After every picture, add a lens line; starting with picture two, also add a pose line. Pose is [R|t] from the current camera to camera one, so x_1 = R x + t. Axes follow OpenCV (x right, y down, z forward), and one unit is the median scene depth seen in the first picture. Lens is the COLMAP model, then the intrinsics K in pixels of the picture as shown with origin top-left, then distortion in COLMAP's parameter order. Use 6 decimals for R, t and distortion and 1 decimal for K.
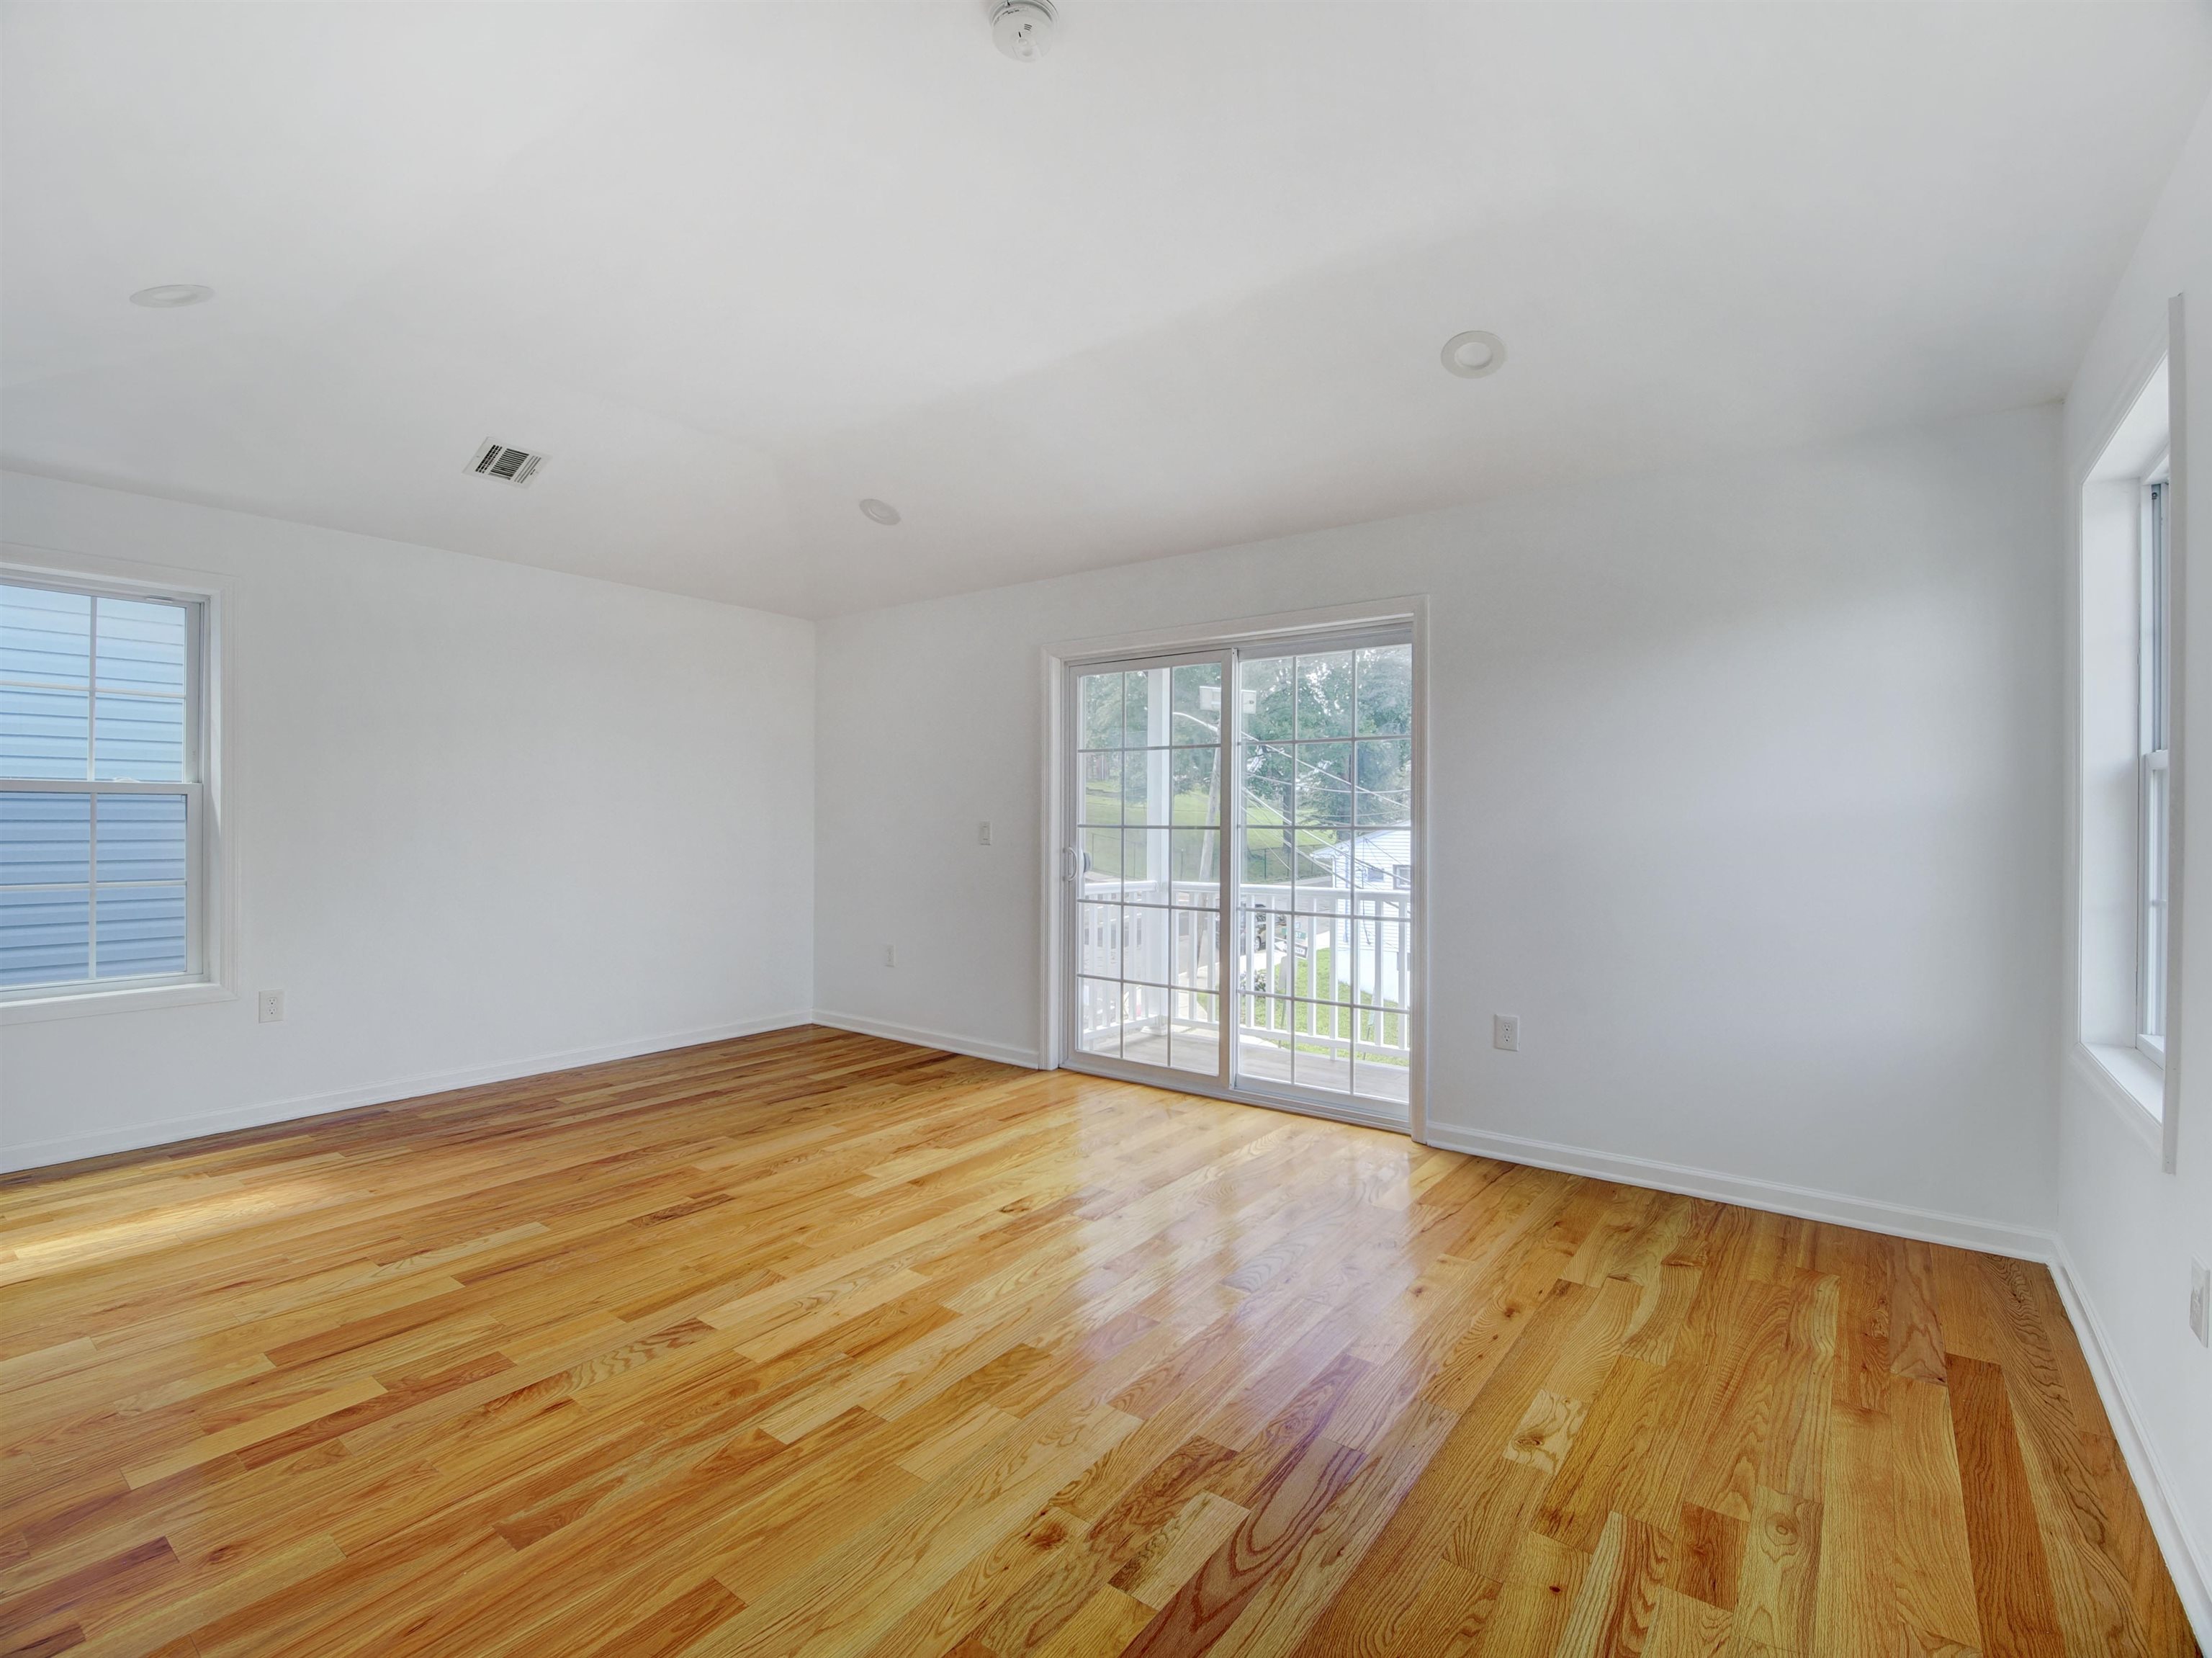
lens RADIAL K [[1007.2, 0, 1109.8], [0, 1007.2, 823.2], [0, 0, 1]] dist [-0.012448, -0.000903]
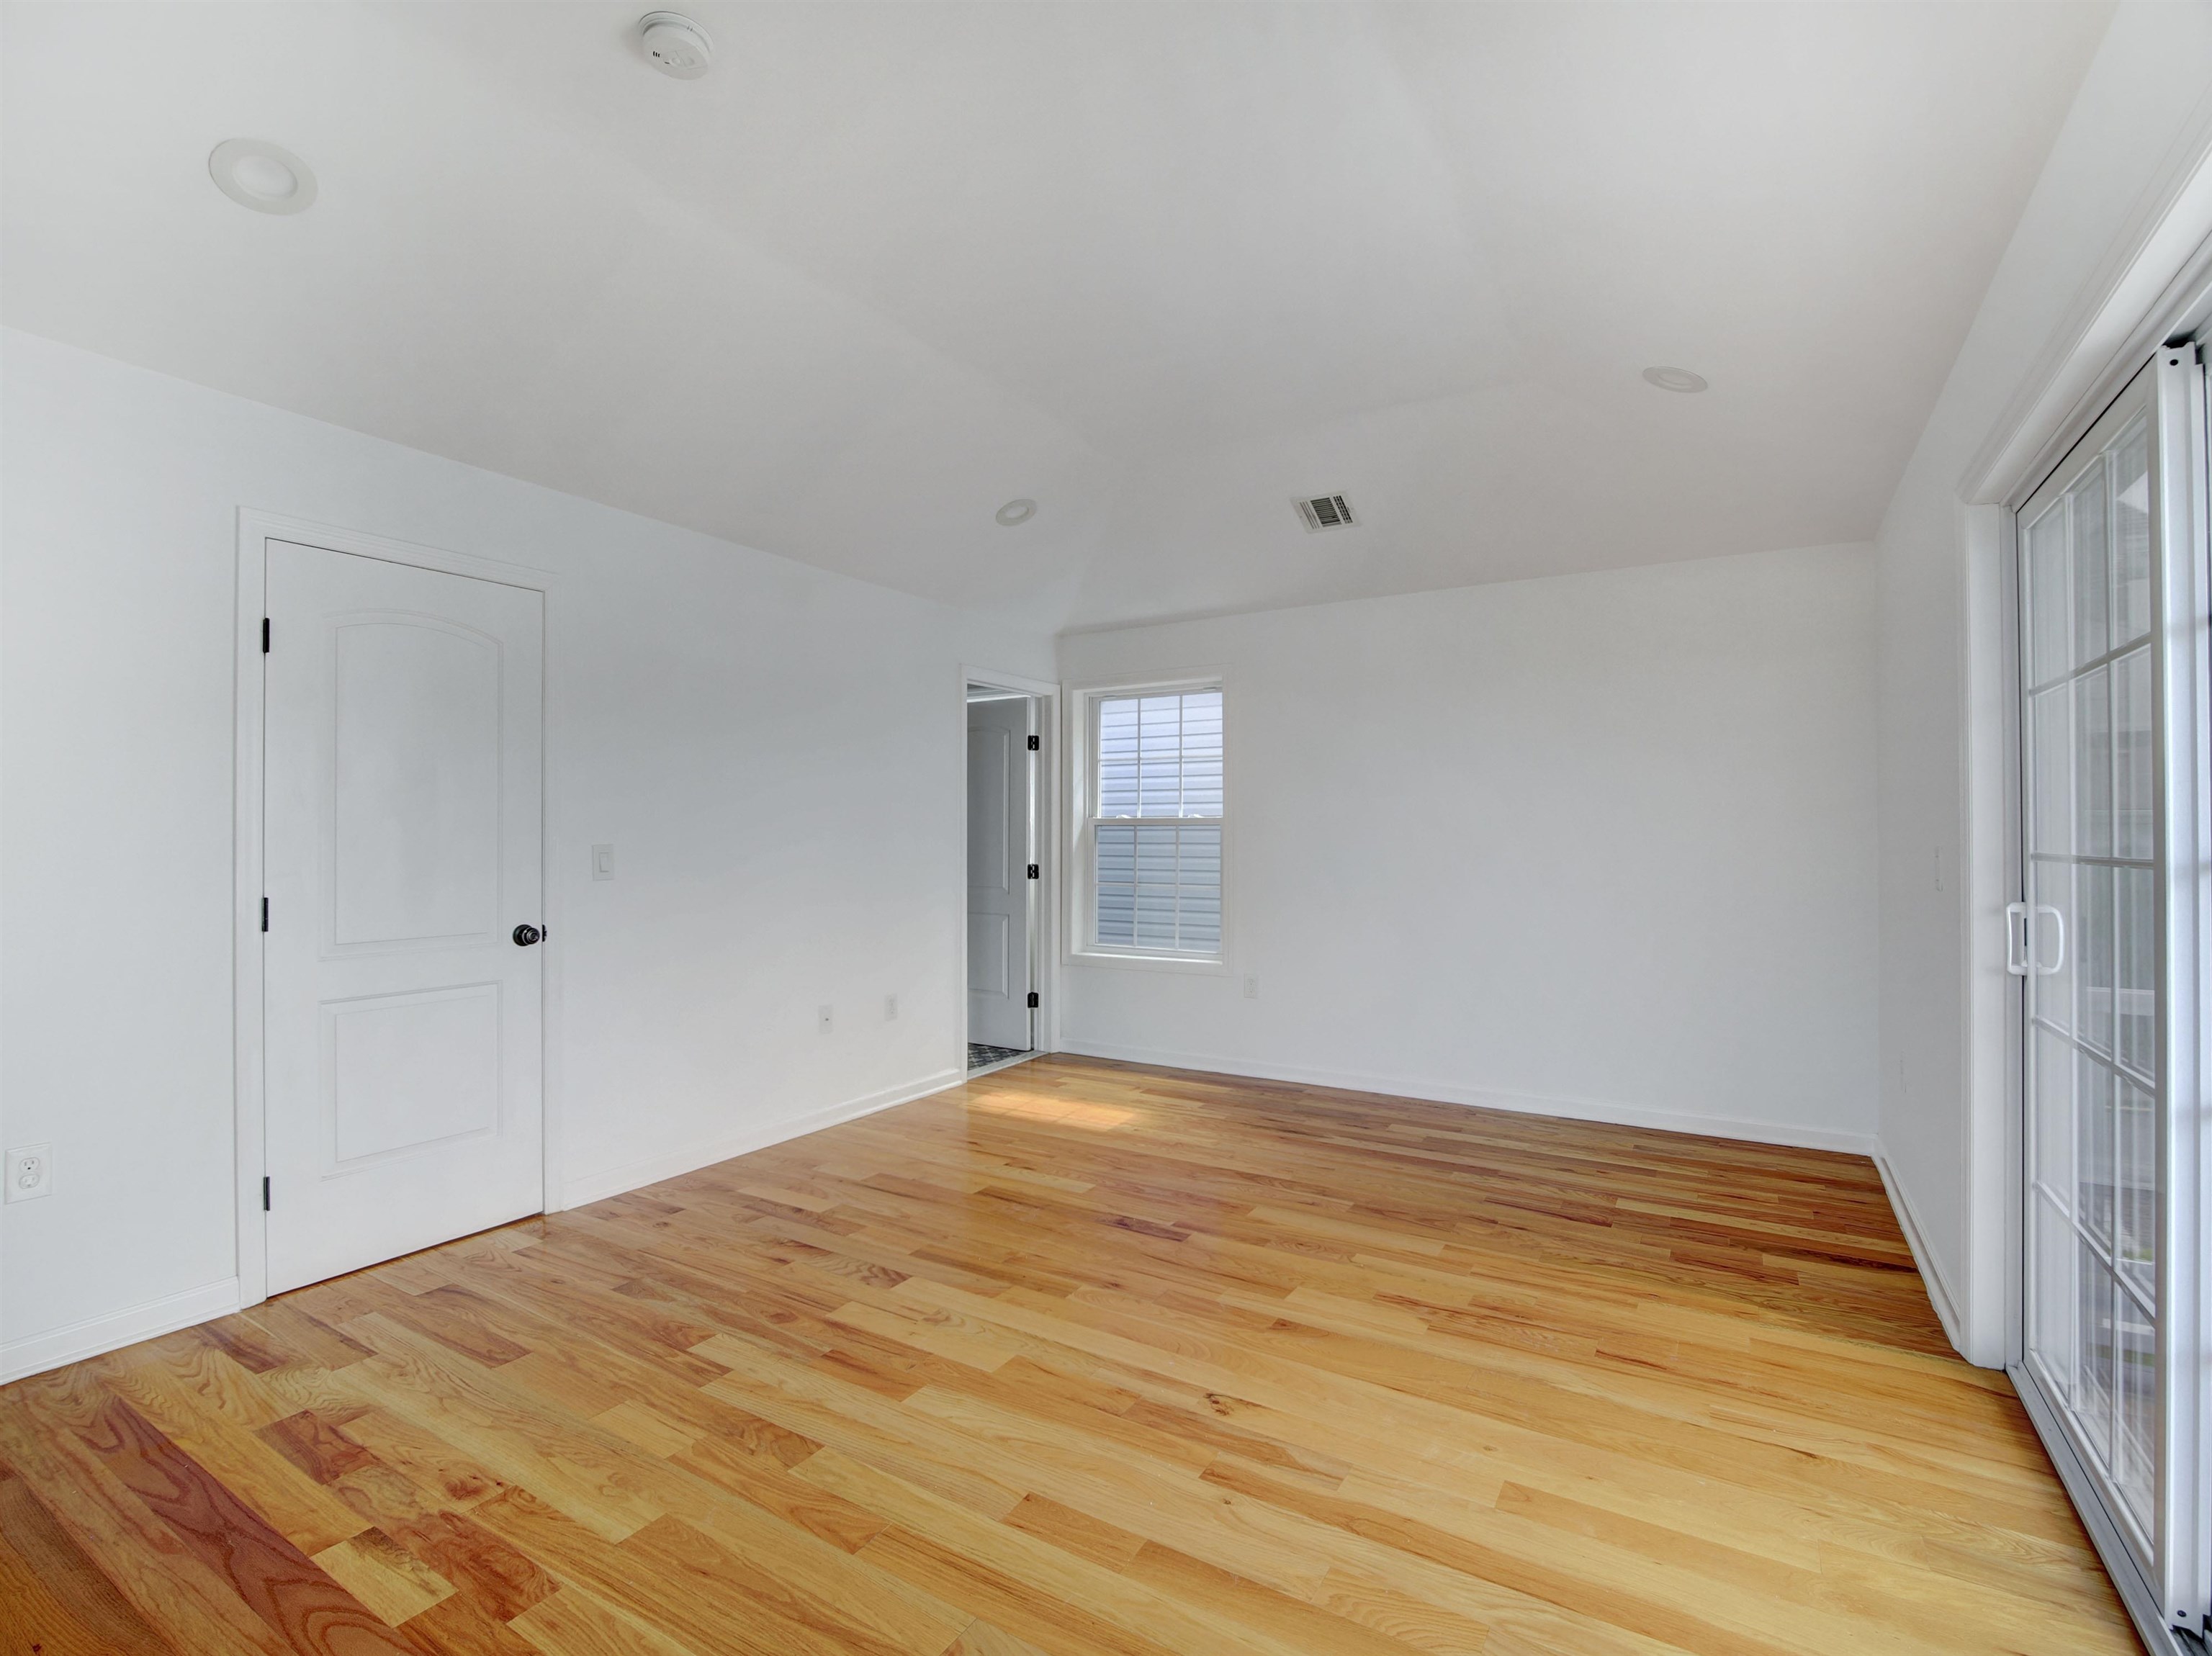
lens RADIAL K [[1049.4, 0, 1133.2], [0, 1049.4, 829.9], [0, 0, 1]] dist [-0.014048, -0.000699]
pose [[0.101125, -0.010851, -0.994815, 0.614451], [-0.004571, 0.999925, -0.011372, -0.005268], [0.994863, 0.005698, 0.101068, 0.852167]]
